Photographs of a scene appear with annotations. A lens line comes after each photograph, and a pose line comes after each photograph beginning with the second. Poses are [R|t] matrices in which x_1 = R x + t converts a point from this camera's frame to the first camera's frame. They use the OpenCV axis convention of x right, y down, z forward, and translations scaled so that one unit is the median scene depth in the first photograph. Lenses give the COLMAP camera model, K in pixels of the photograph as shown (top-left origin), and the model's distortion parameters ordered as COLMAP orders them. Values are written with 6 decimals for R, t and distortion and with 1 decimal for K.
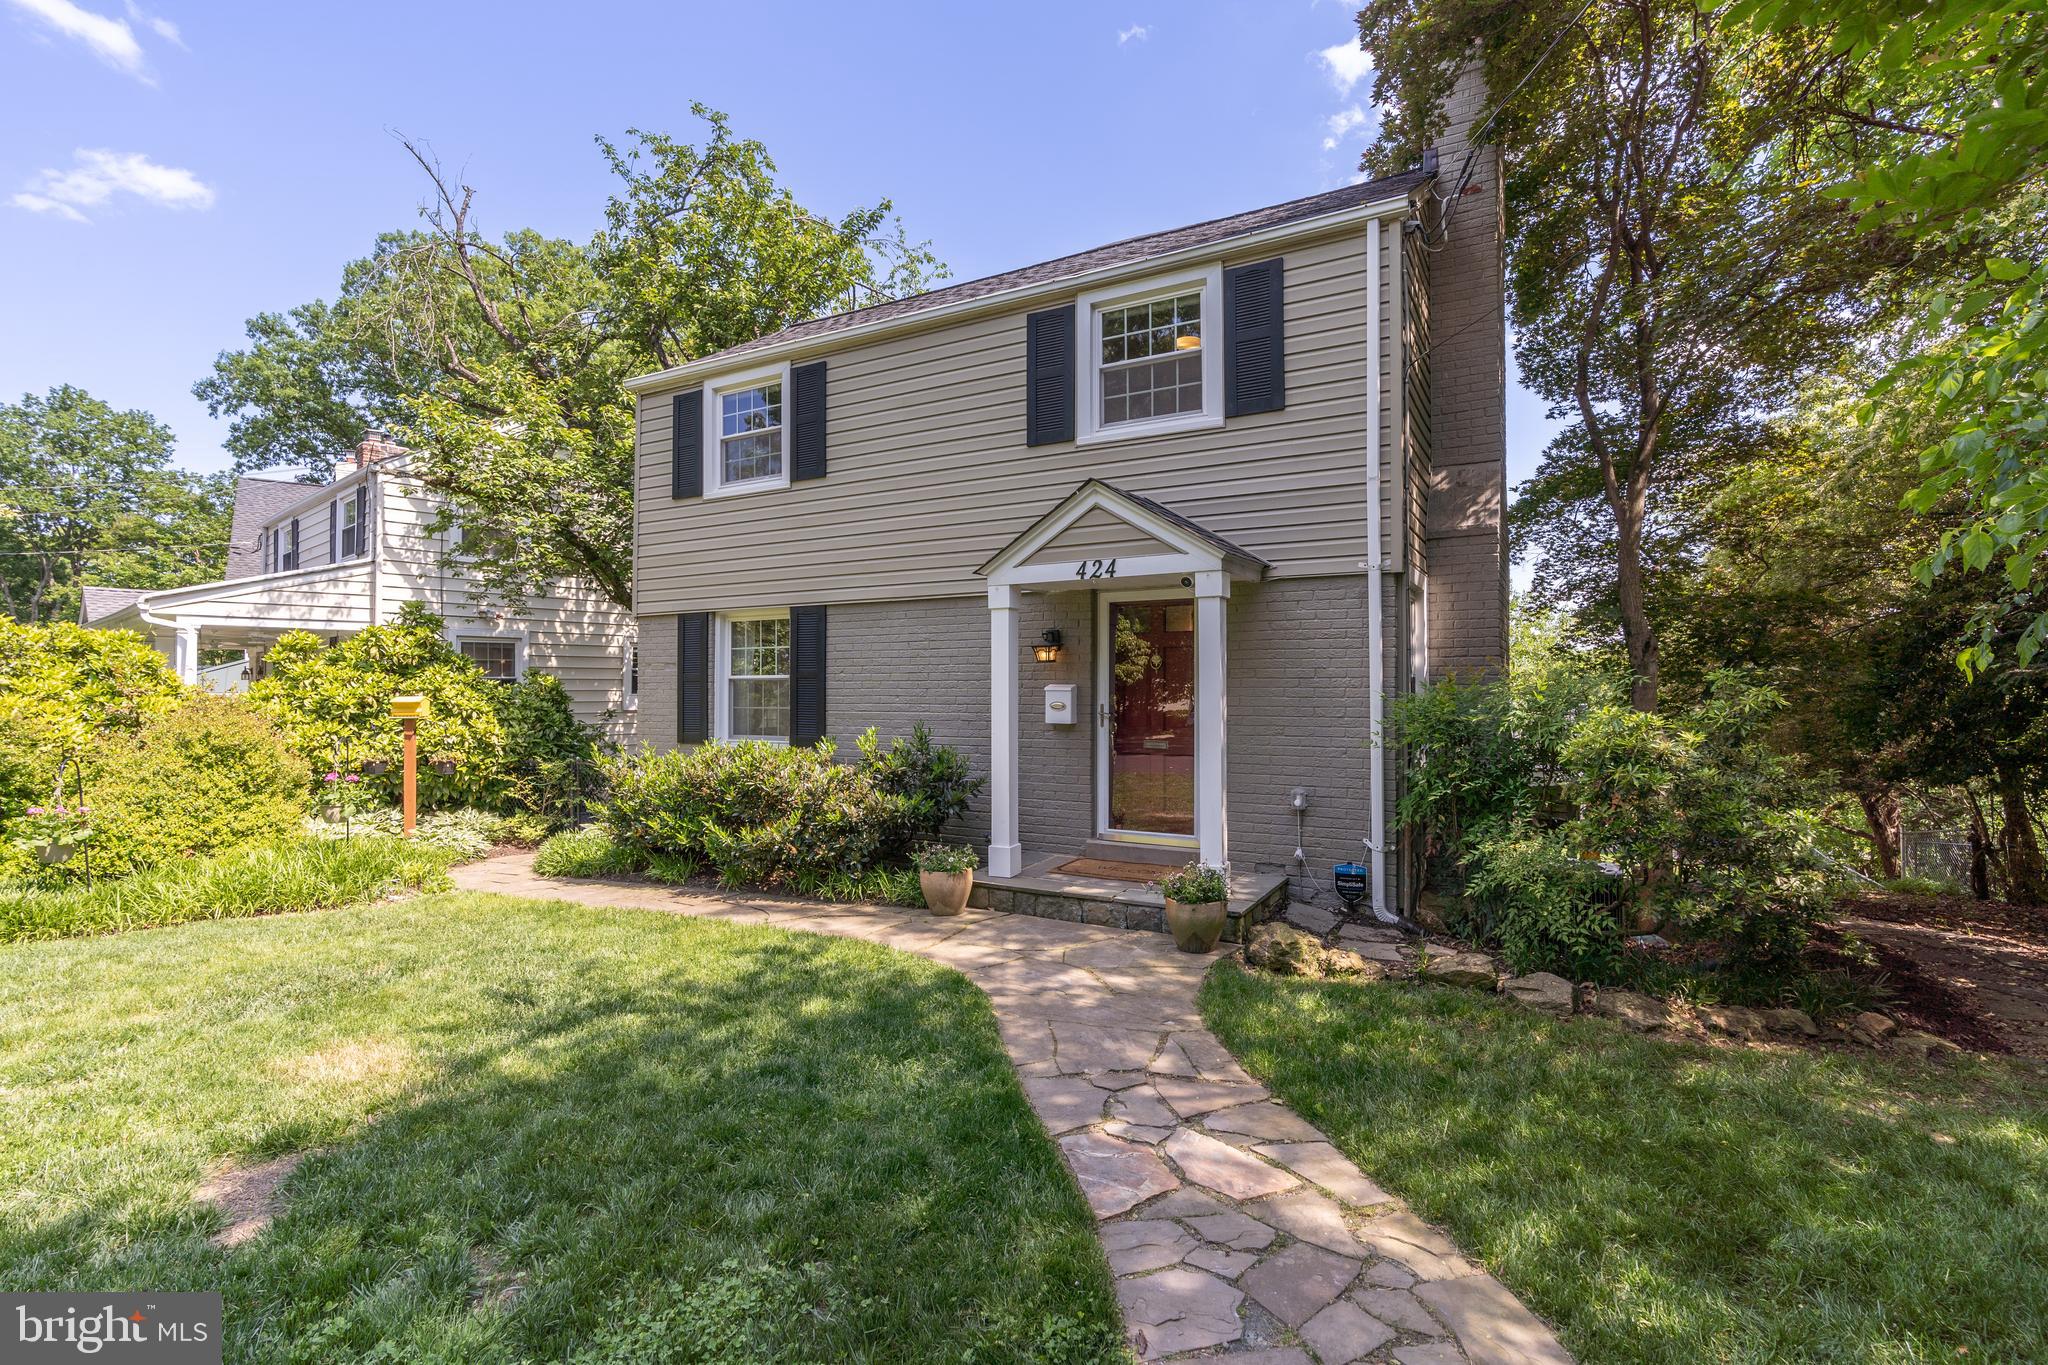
lens RADIAL K [[949.1, 0, 1024.0], [0, 949.1, 682.5], [0, 0, 1]] dist [-0.017605, -0.000086]
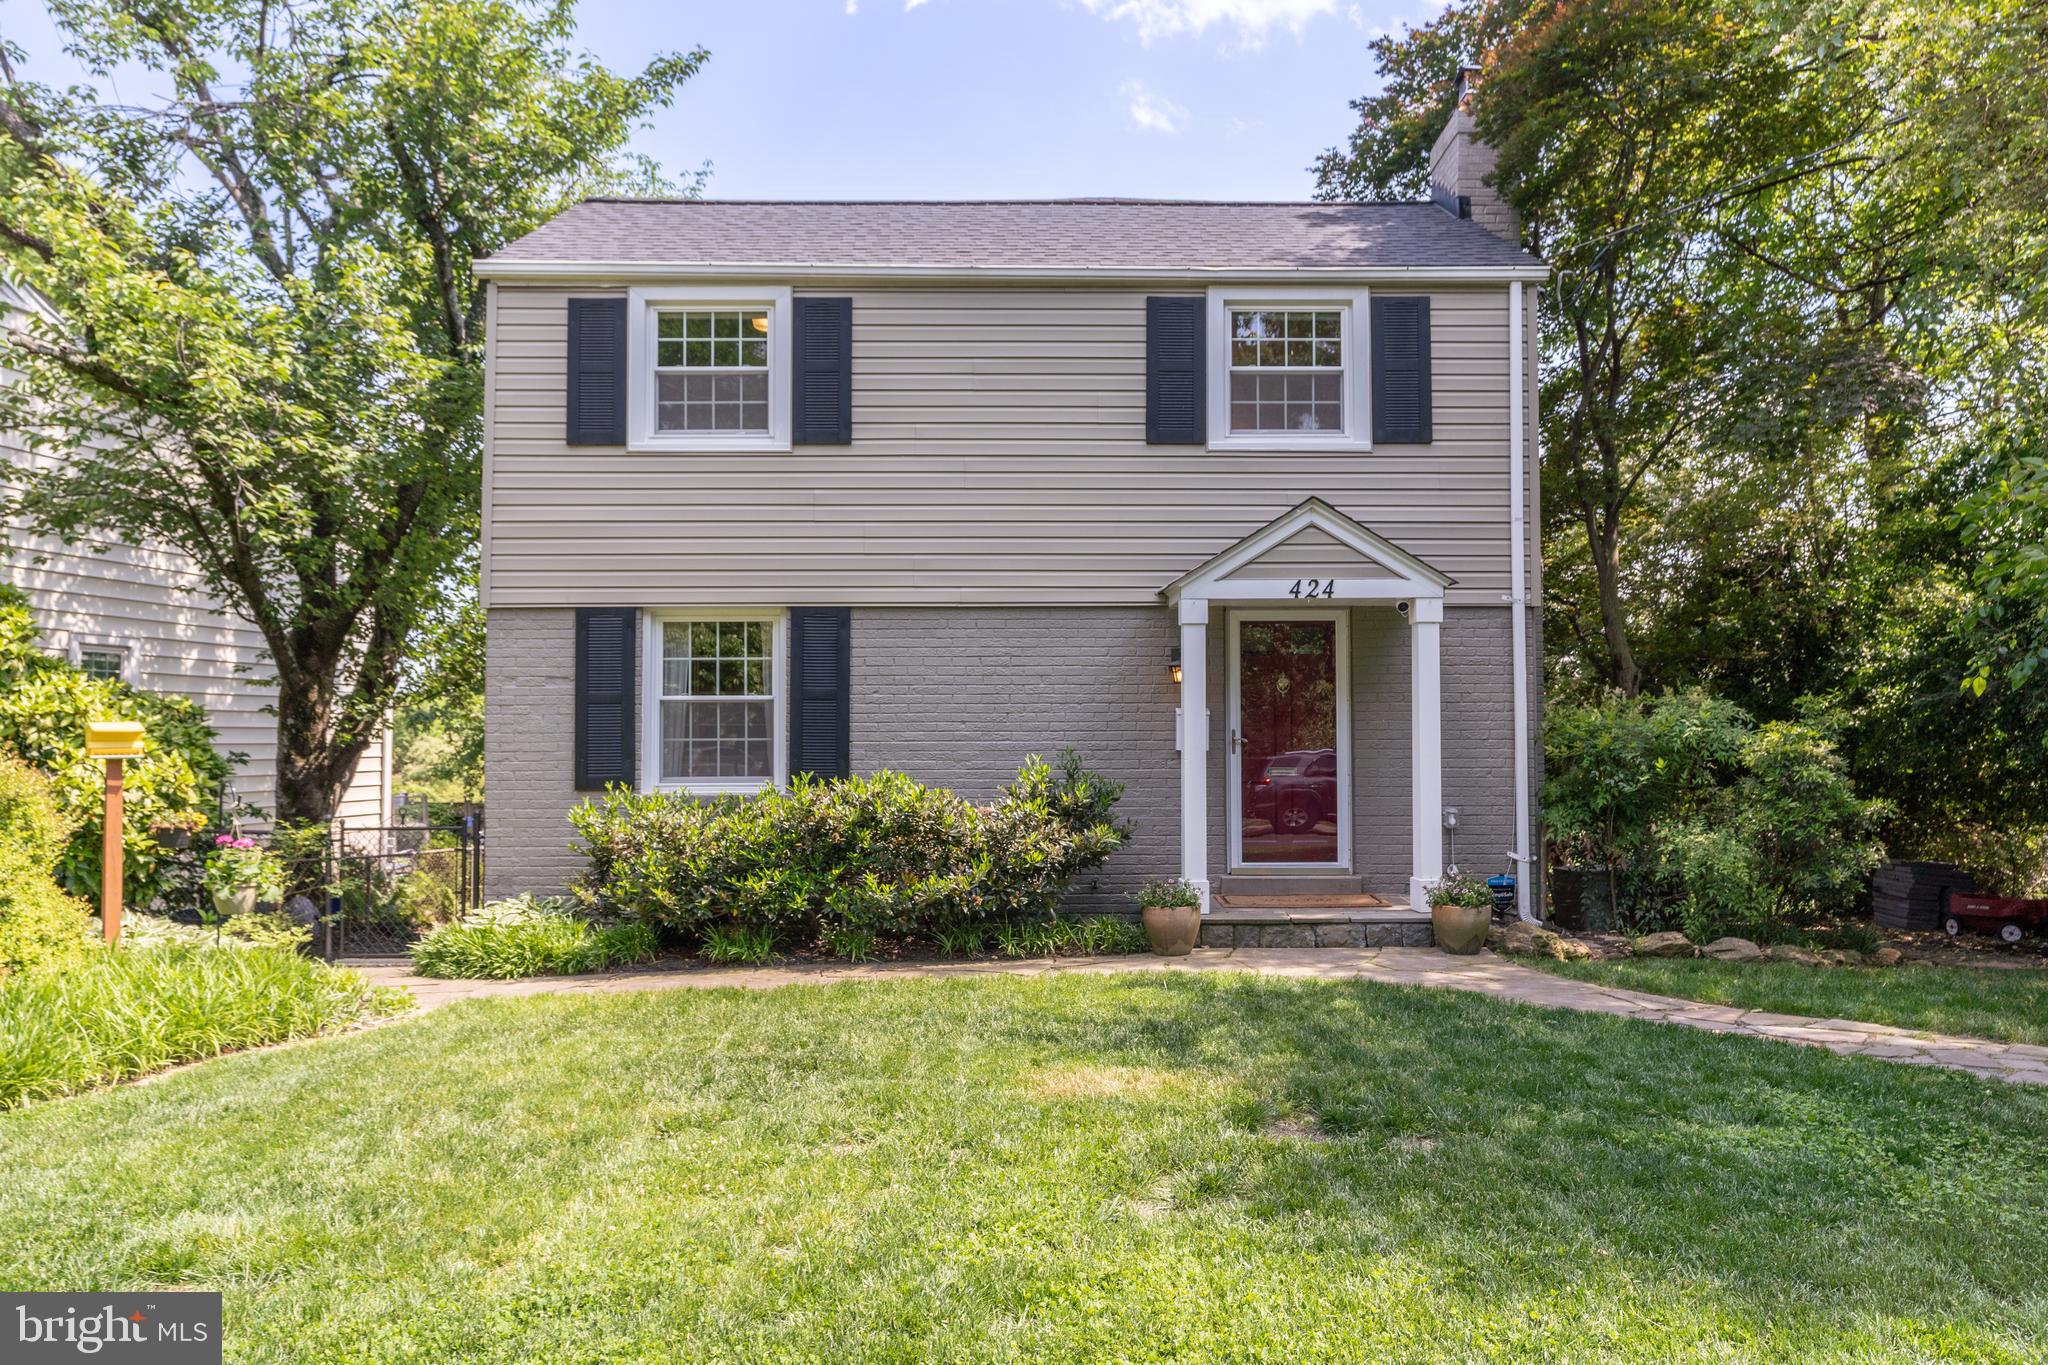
lens RADIAL K [[1400.9, 0, 1041.6], [0, 1400.9, 709.8], [0, 0, 1]] dist [-0.000699, 0.000773]
pose [[0.868773, 0.010051, 0.495108, -0.738962], [-0.002877, 0.999880, -0.015248, 0.024186], [-0.495201, 0.011823, 0.868698, -0.101129]]
